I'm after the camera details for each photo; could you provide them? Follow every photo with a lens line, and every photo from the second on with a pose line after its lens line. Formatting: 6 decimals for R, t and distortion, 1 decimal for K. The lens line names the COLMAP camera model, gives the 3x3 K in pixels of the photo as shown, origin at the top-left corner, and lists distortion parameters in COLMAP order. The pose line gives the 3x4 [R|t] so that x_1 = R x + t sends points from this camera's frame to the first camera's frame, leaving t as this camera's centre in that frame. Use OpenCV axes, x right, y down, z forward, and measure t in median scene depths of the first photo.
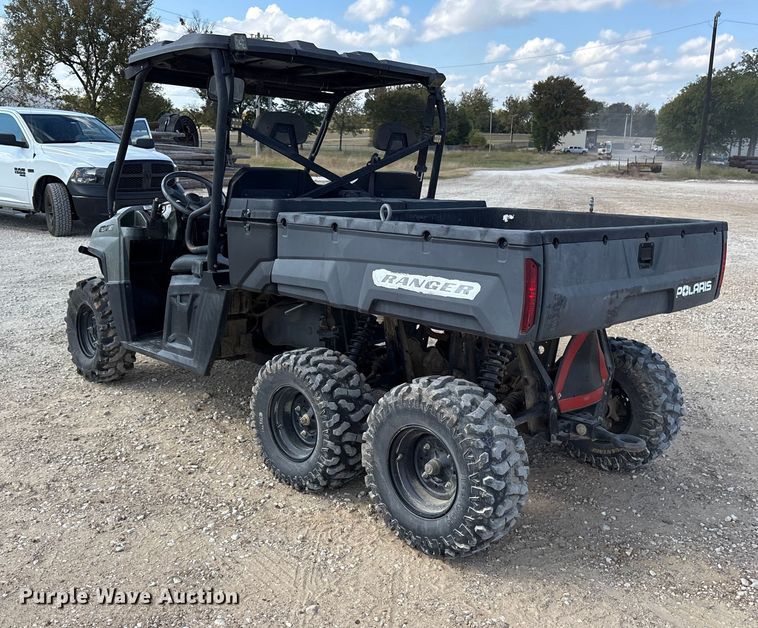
lens RADIAL K [[785.3, 0, 379.0], [0, 785.3, 314.0], [0, 0, 1]] dist [0.035000, 0.024581]
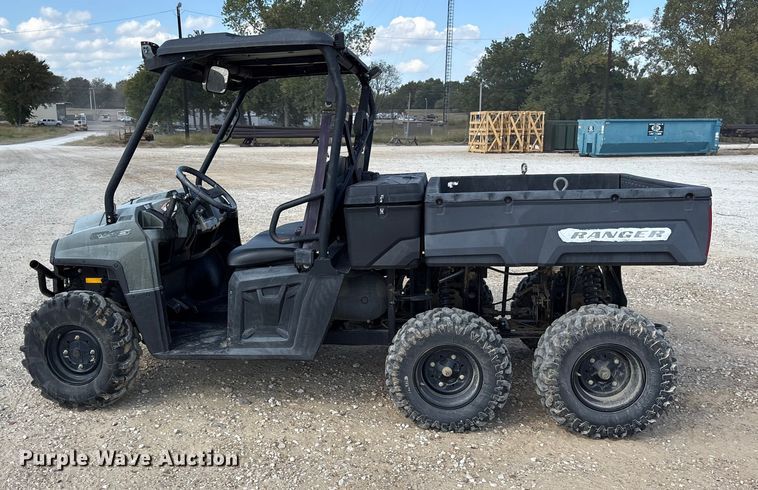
lens RADIAL K [[715.2, 0, 378.3], [0, 715.2, 258.0], [0, 0, 1]] dist [0.017830, 0.002962]
pose [[0.783504, -0.146182, 0.603947, -0.819729], [0.155397, 0.987146, 0.037336, -0.088193], [-0.601642, 0.064599, 0.796149, 0.231084]]
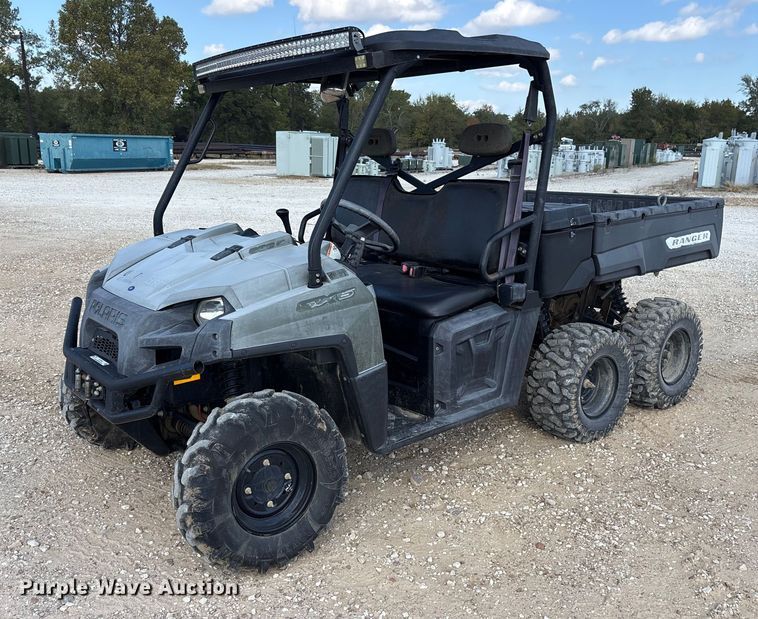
lens RADIAL K [[699.3, 0, 353.7], [0, 699.3, 283.7], [0, 0, 1]] dist [0.050317, 0.011498]
pose [[0.104613, -0.222117, 0.969392, -1.195138], [0.192909, 0.960759, 0.199321, -0.308663], [-0.975624, 0.166153, 0.143356, 1.221941]]
